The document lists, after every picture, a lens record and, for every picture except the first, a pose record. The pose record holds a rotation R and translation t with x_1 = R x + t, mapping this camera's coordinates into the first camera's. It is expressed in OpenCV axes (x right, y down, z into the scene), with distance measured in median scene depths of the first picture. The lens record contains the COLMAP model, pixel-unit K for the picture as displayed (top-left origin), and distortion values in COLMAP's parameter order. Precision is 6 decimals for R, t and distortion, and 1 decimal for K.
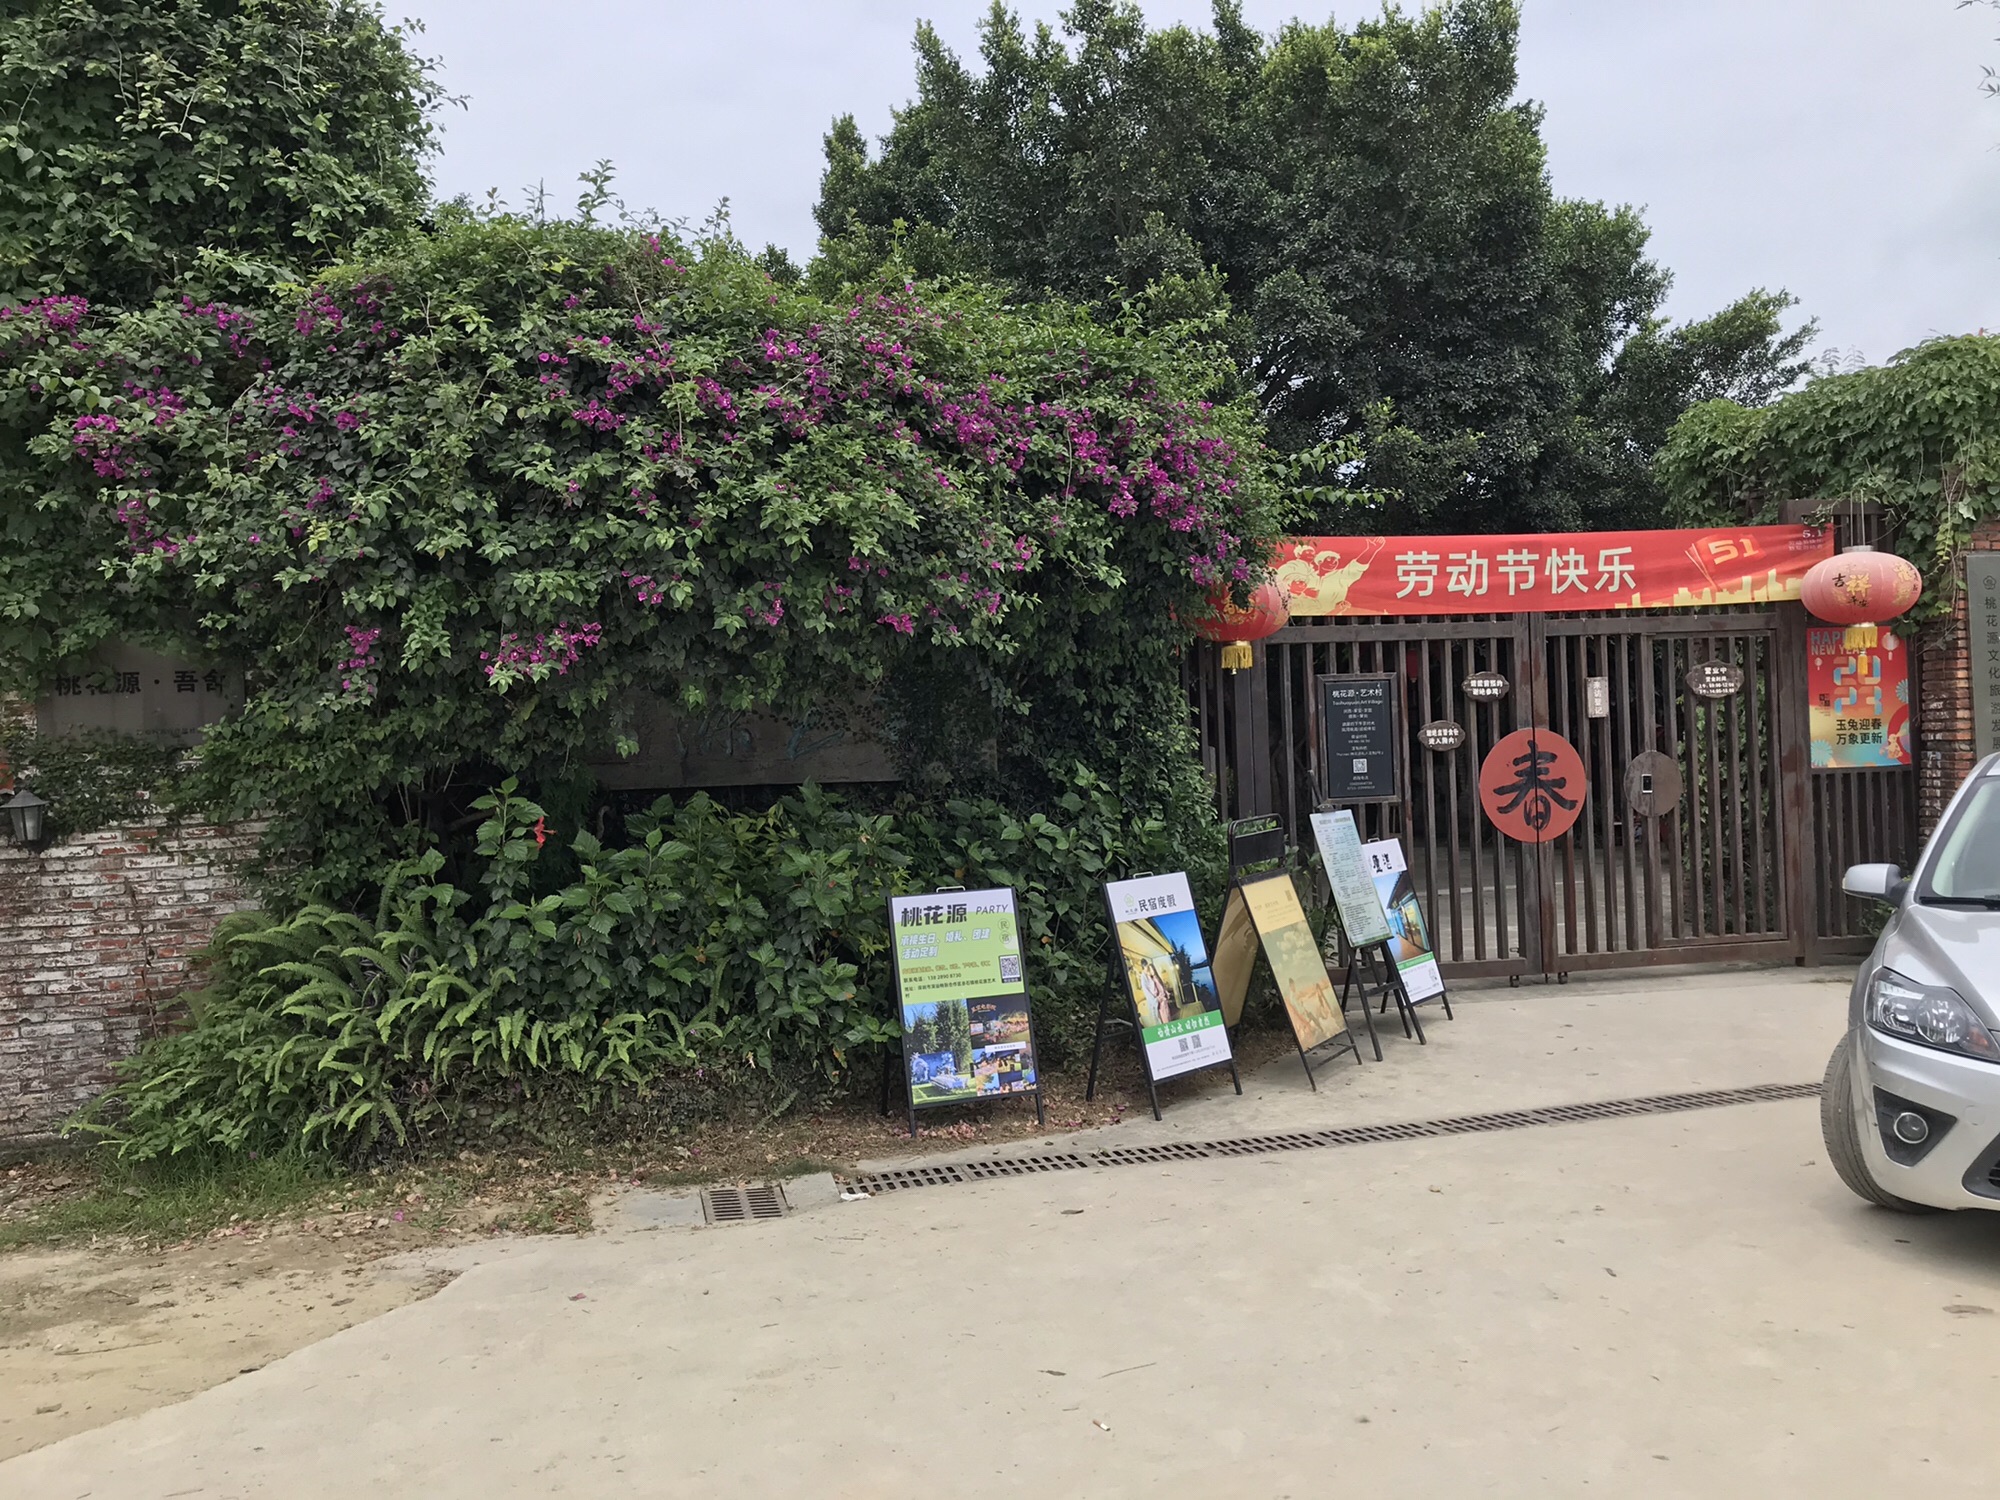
lens RADIAL K [[1674.6, 0, 879.1], [0, 1674.6, 750.2], [0, 0, 1]] dist [0.091481, -0.152162]
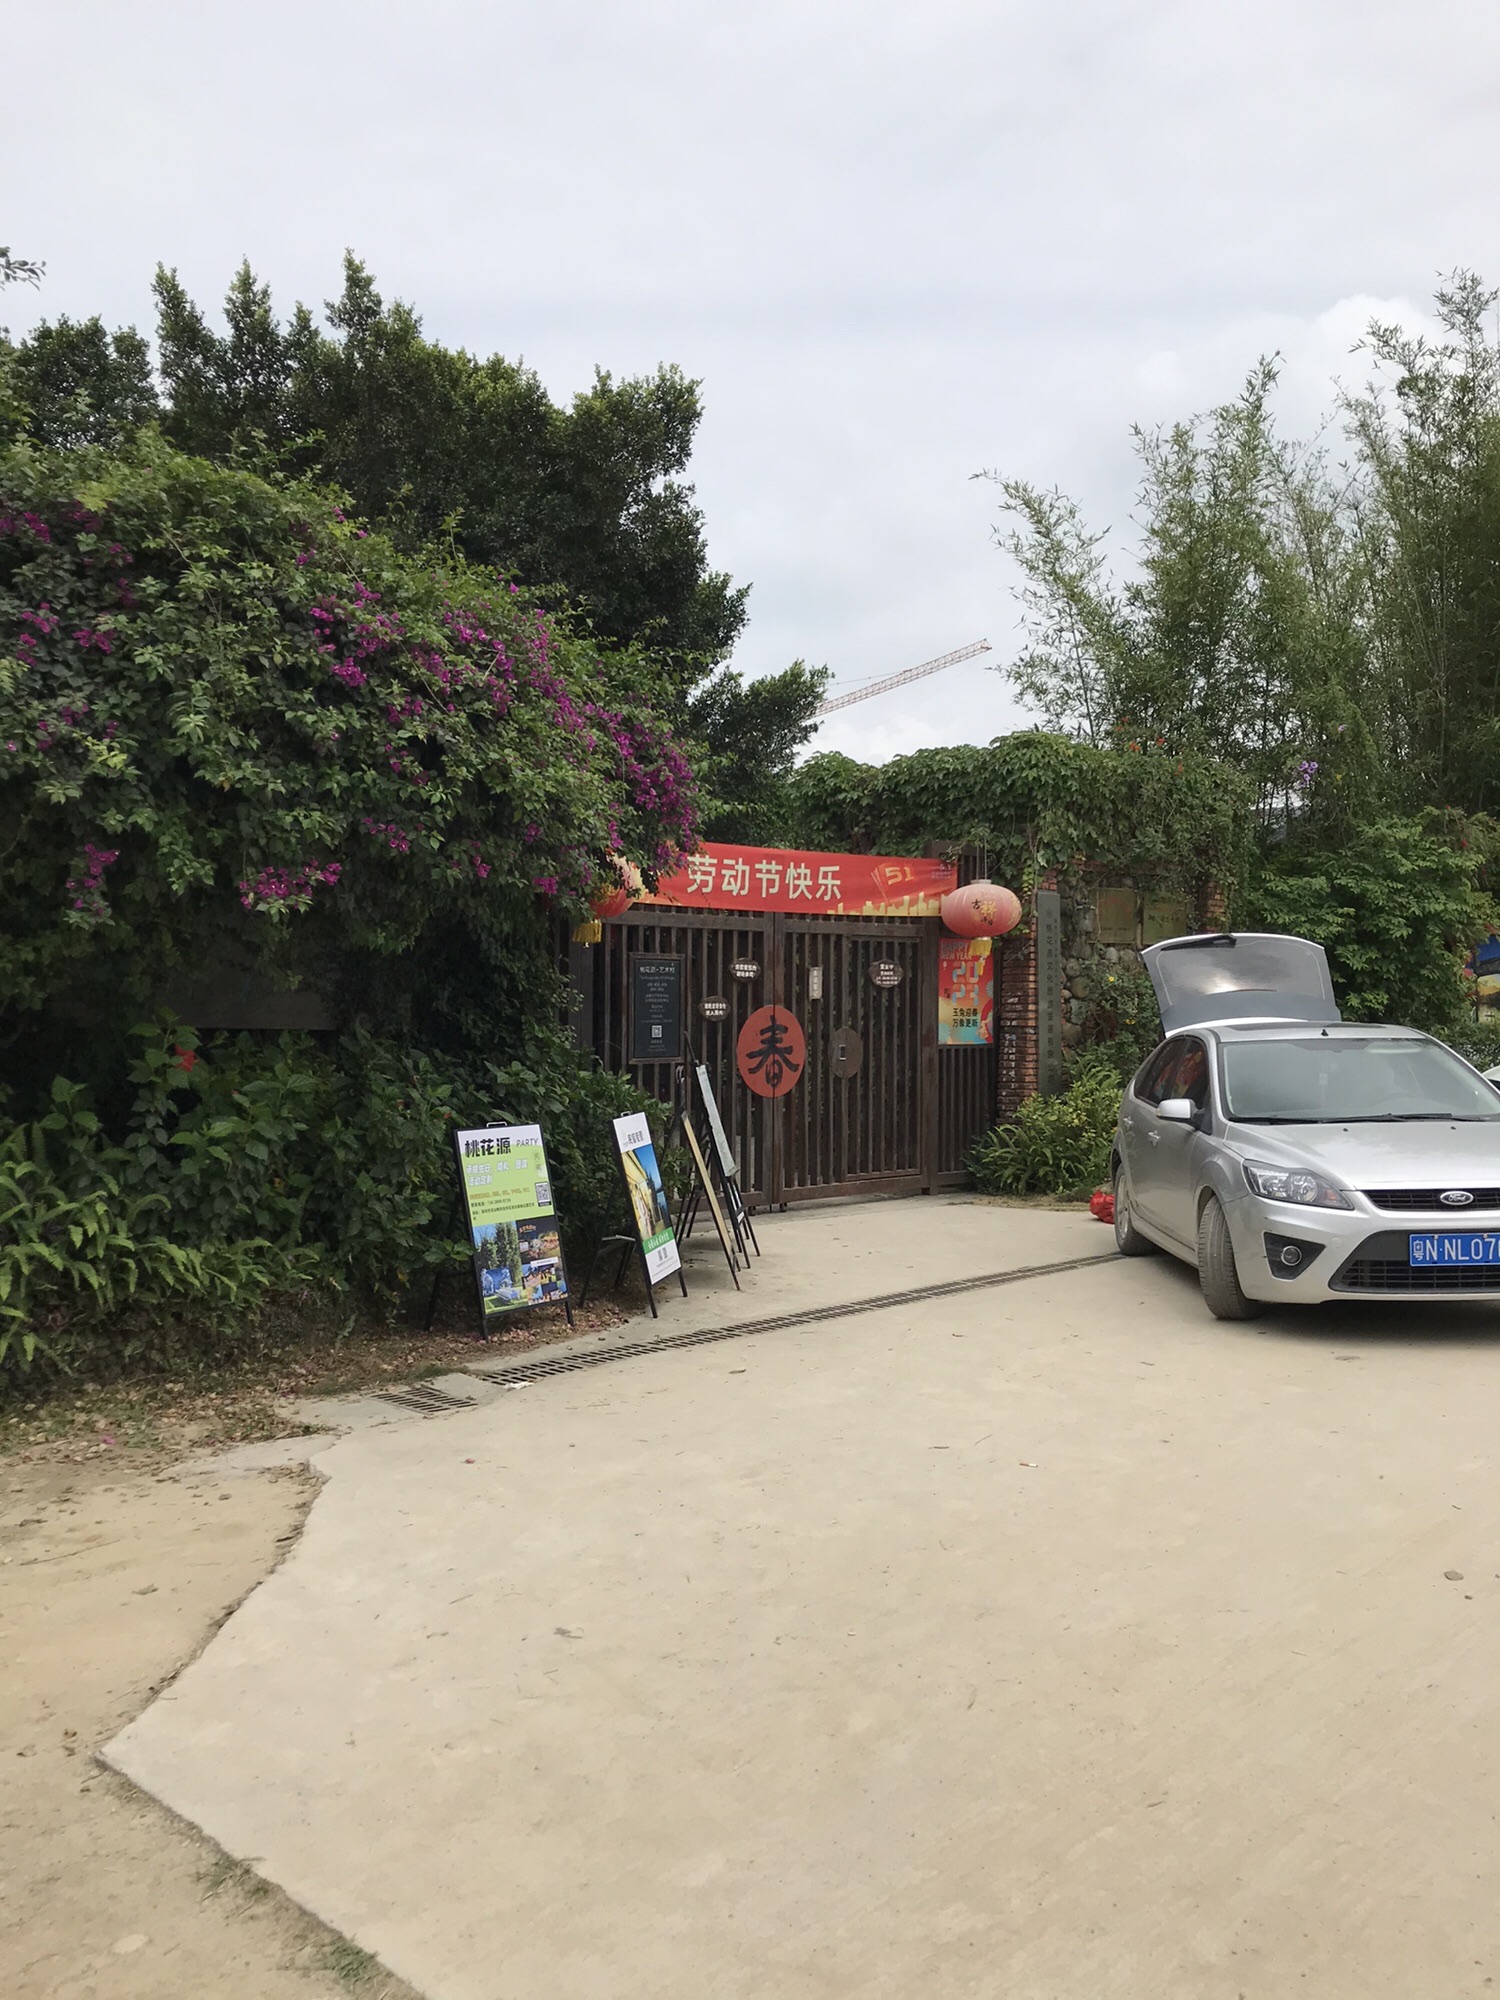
lens RADIAL K [[1674.6, 0, 750.0], [0, 1674.6, 1000.0], [0, 0, 1]] dist [0.091481, -0.152162]
pose [[0.846063, 0.040833, 0.531517, -0.281931], [-0.031364, 0.999148, -0.026833, 0.016584], [-0.532160, 0.006031, 0.846622, -0.029456]]
